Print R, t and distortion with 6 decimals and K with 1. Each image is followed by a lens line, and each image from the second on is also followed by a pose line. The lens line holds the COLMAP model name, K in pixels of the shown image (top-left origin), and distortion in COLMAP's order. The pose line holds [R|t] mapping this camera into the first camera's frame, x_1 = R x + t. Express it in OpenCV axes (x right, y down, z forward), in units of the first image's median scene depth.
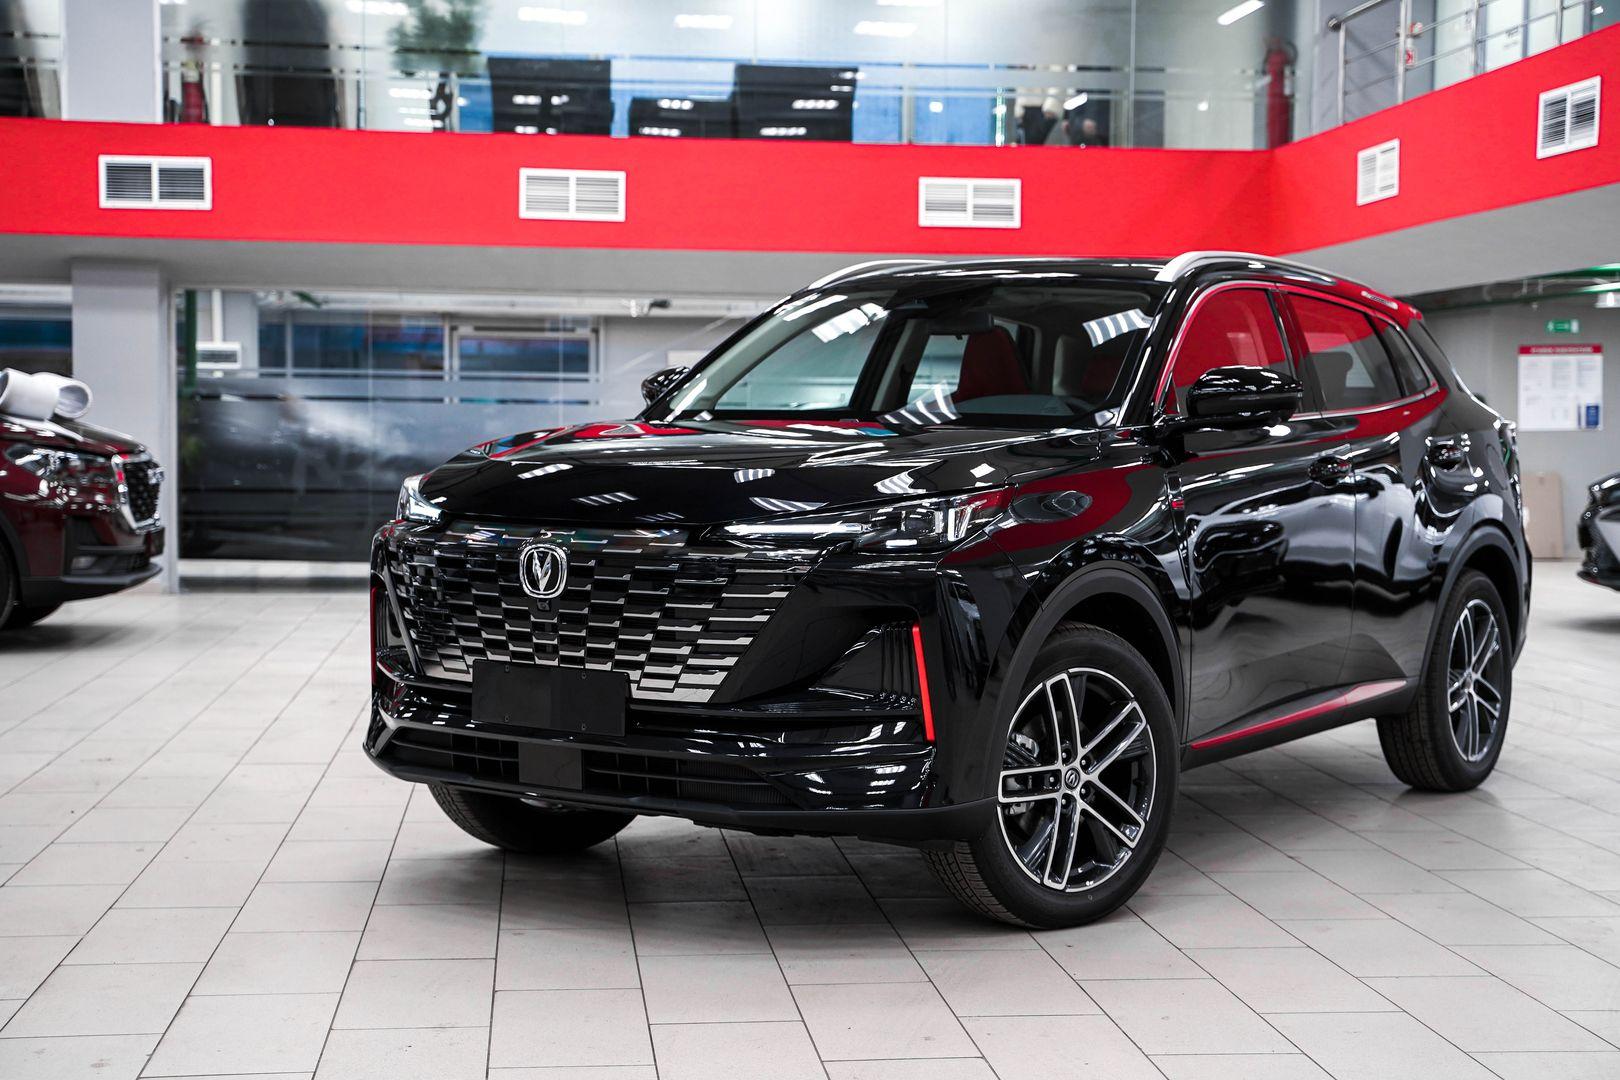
lens RADIAL K [[2369.5, 0, 812.2], [0, 2369.5, 525.5], [0, 0, 1]] dist [0.147328, 0.000000]
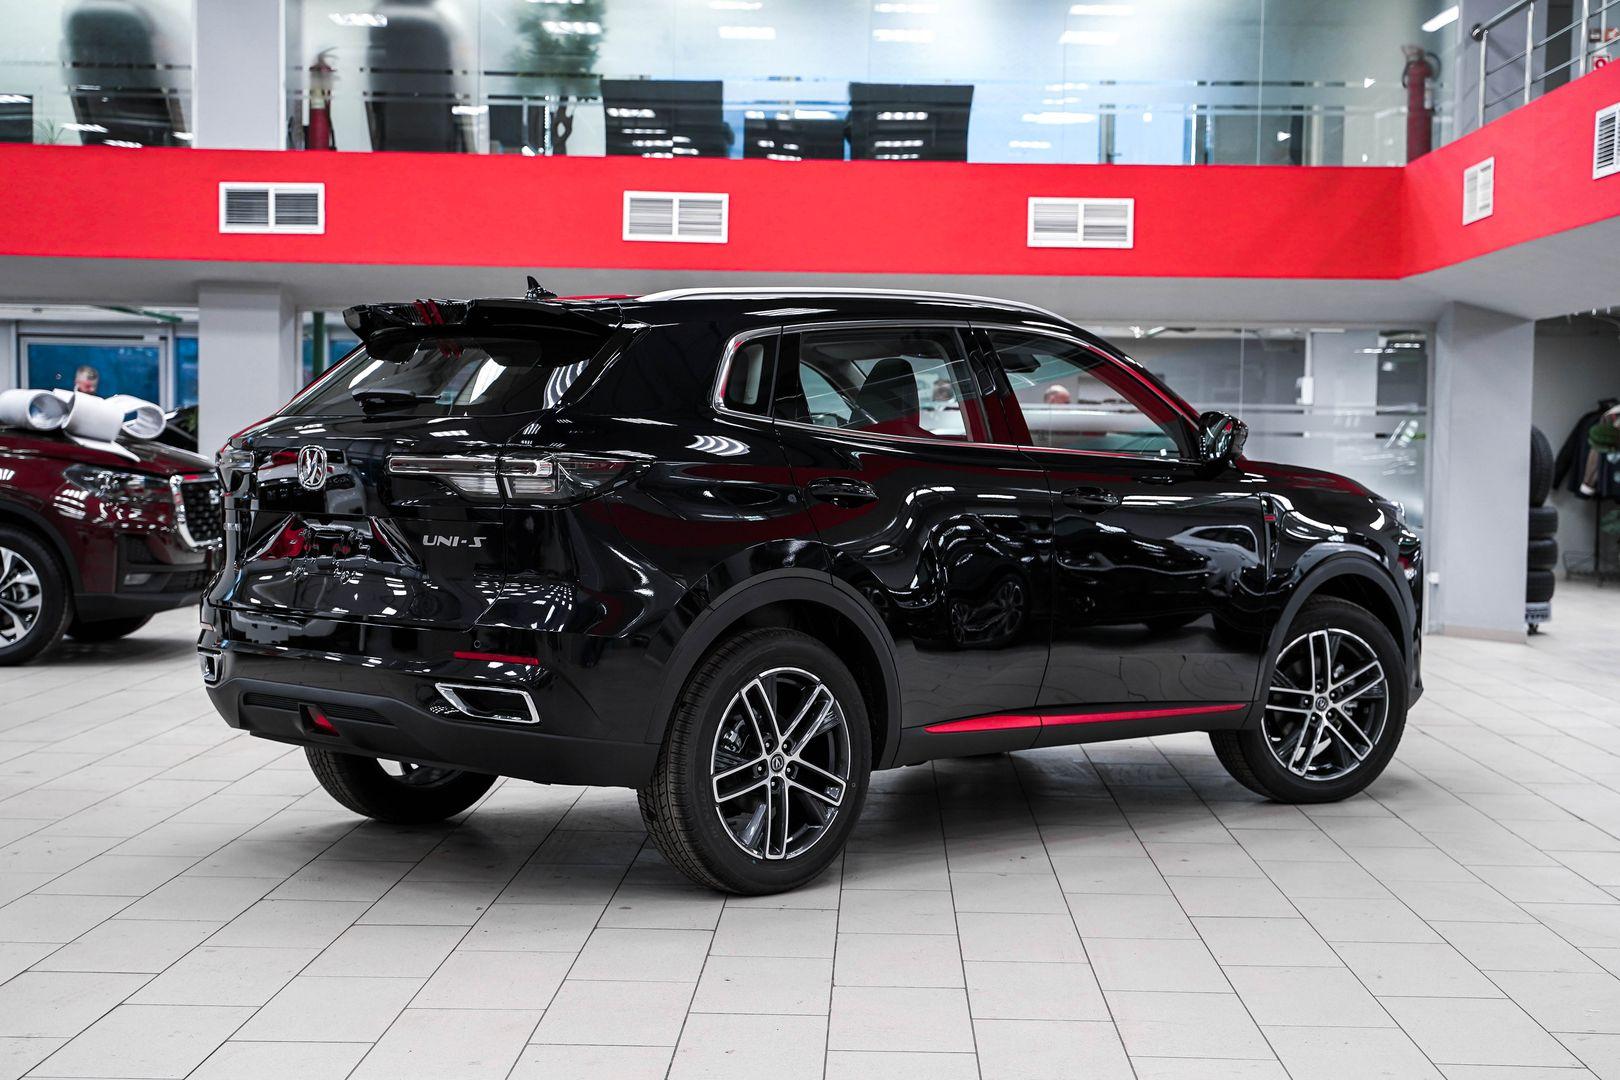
lens RADIAL K [[2424.2, 0, 843.2], [0, 2424.2, 560.3], [0, 0, 1]] dist [0.103692, 0.000000]
pose [[0.991270, 0.014328, -0.131064, 0.102200], [-0.013430, 0.999880, 0.007734, -0.003857], [0.131159, -0.005906, 0.991344, -0.001190]]
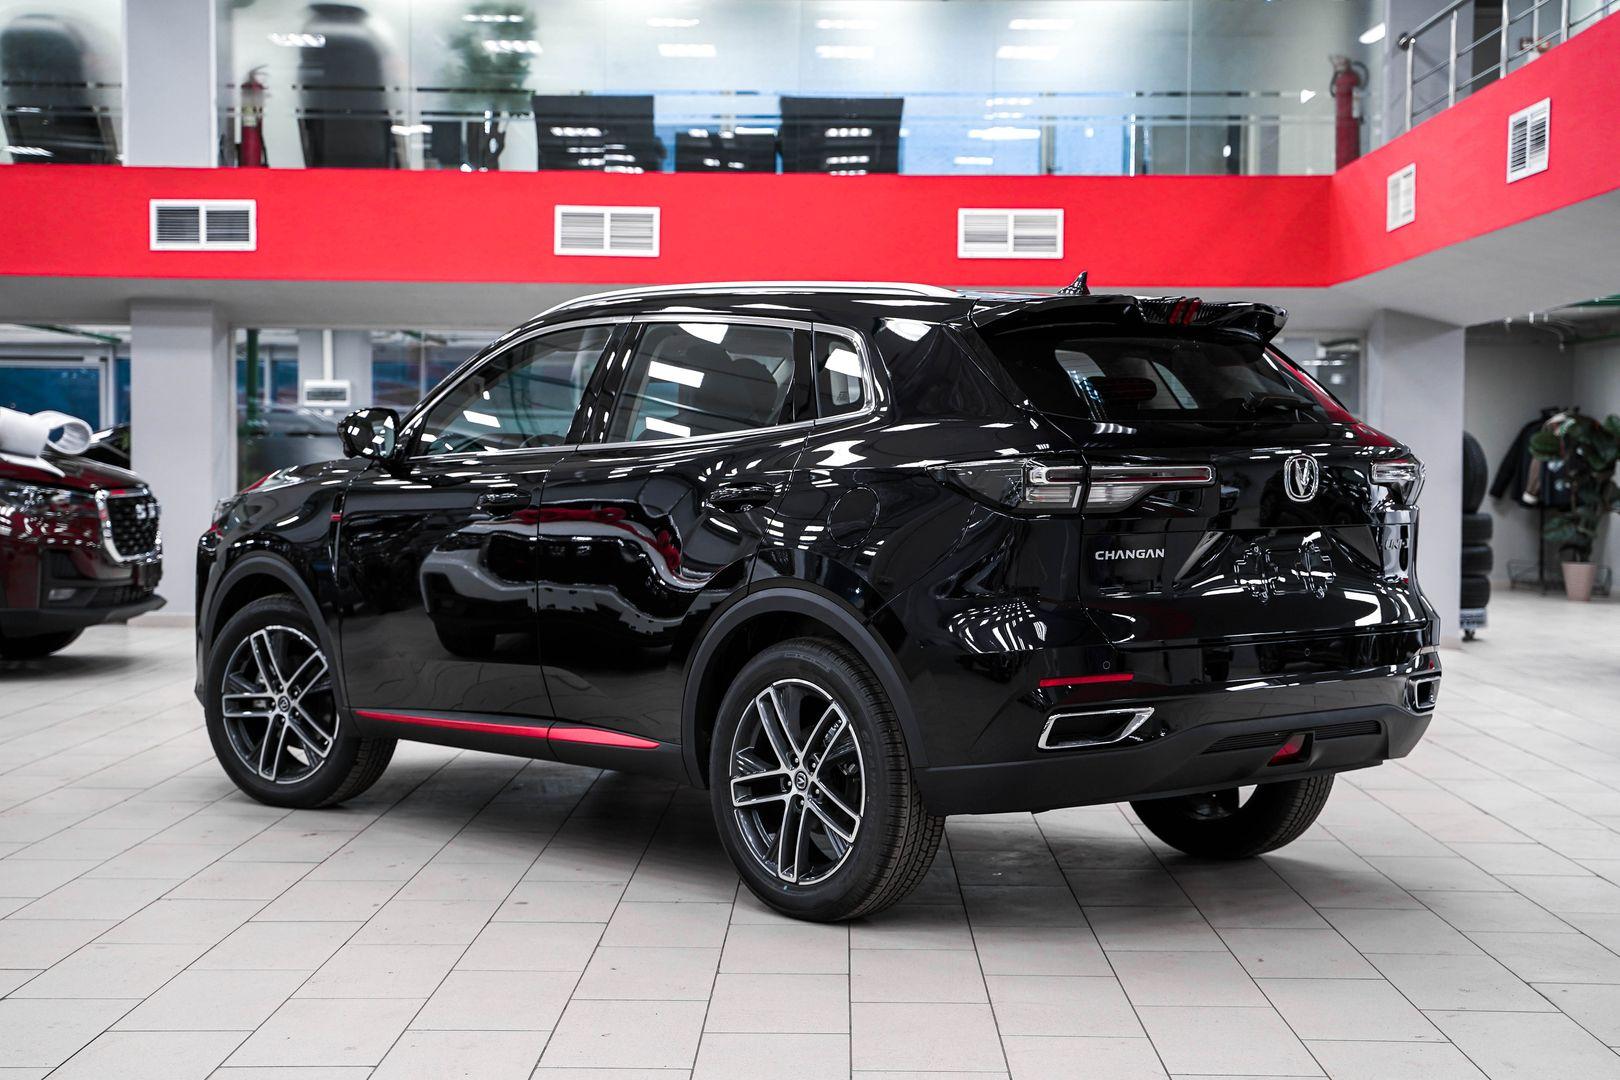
lens RADIAL K [[2439.5, 0, 815.2], [0, 2439.5, 541.6], [0, 0, 1]] dist [0.131221, 0.000000]
pose [[0.991742, 0.003487, -0.128203, 0.115807], [-0.004724, 0.999945, -0.009347, 0.000728], [0.128163, 0.009876, 0.991704, -0.007334]]
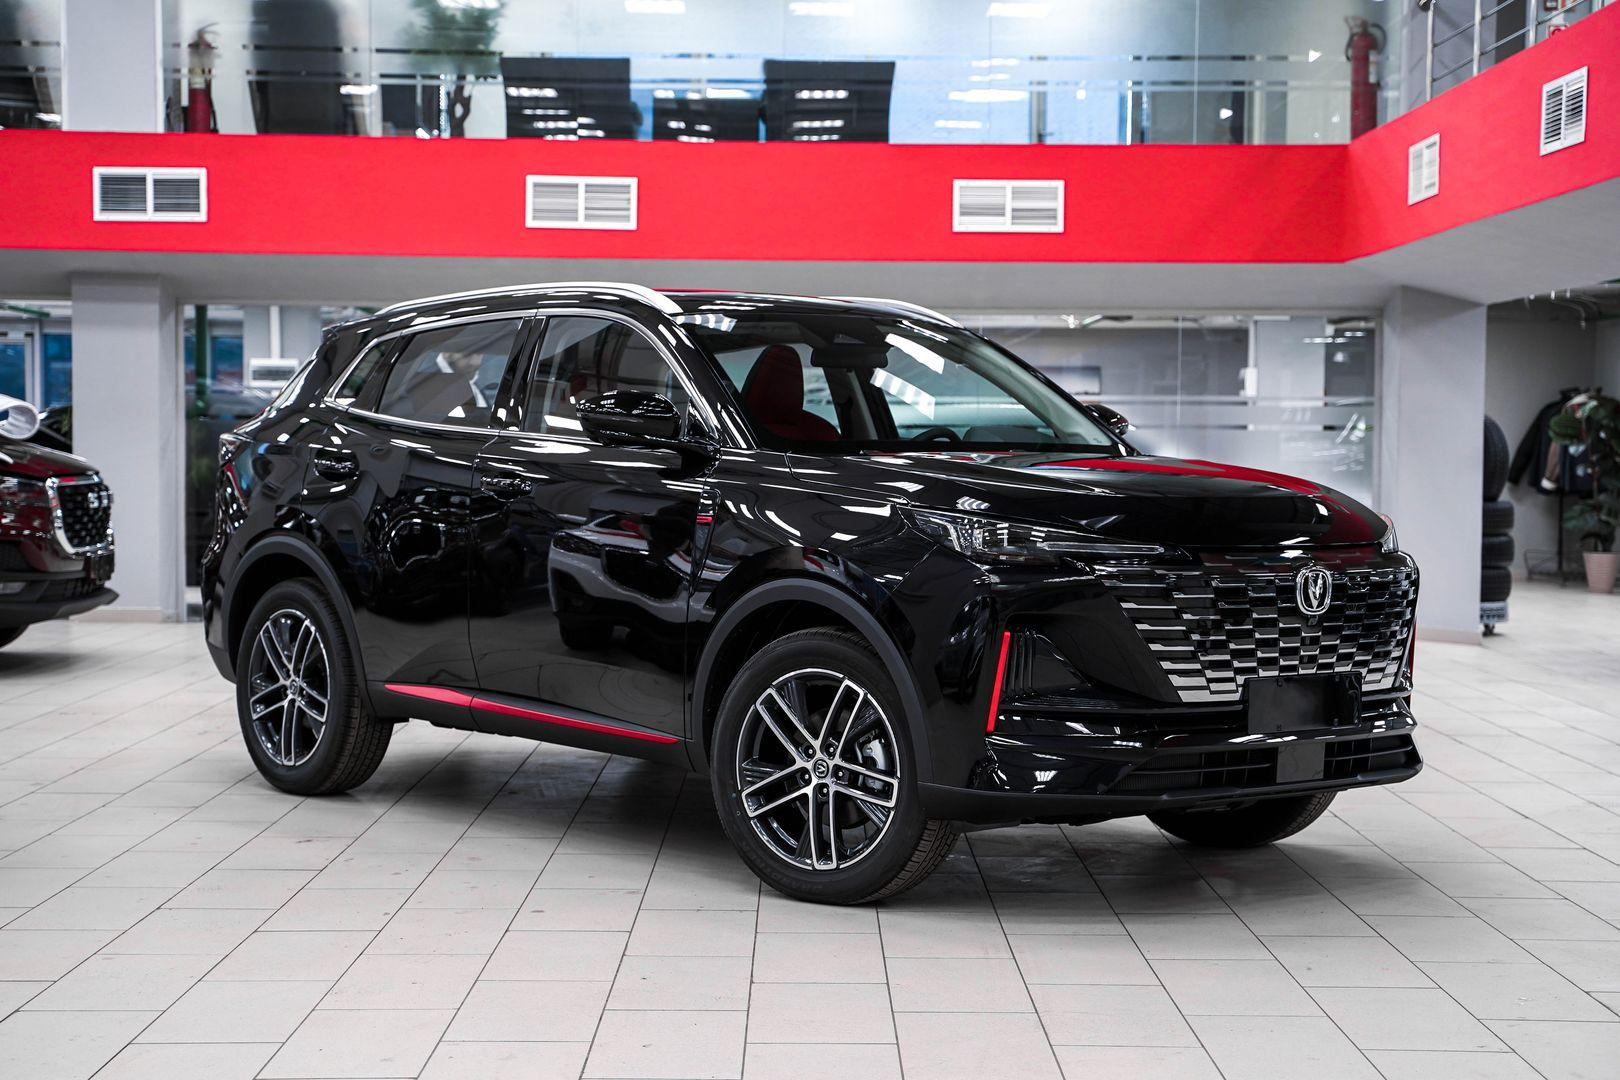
lens RADIAL K [[2607.7, 0, 811.8], [0, 2607.7, 552.8], [0, 0, 1]] dist [0.173727, 0.000000]
pose [[0.993598, 0.004488, -0.112883, 0.105685], [-0.004516, 0.999990, 0.000010, -0.000421], [0.112882, 0.000500, 0.993608, -0.021673]]
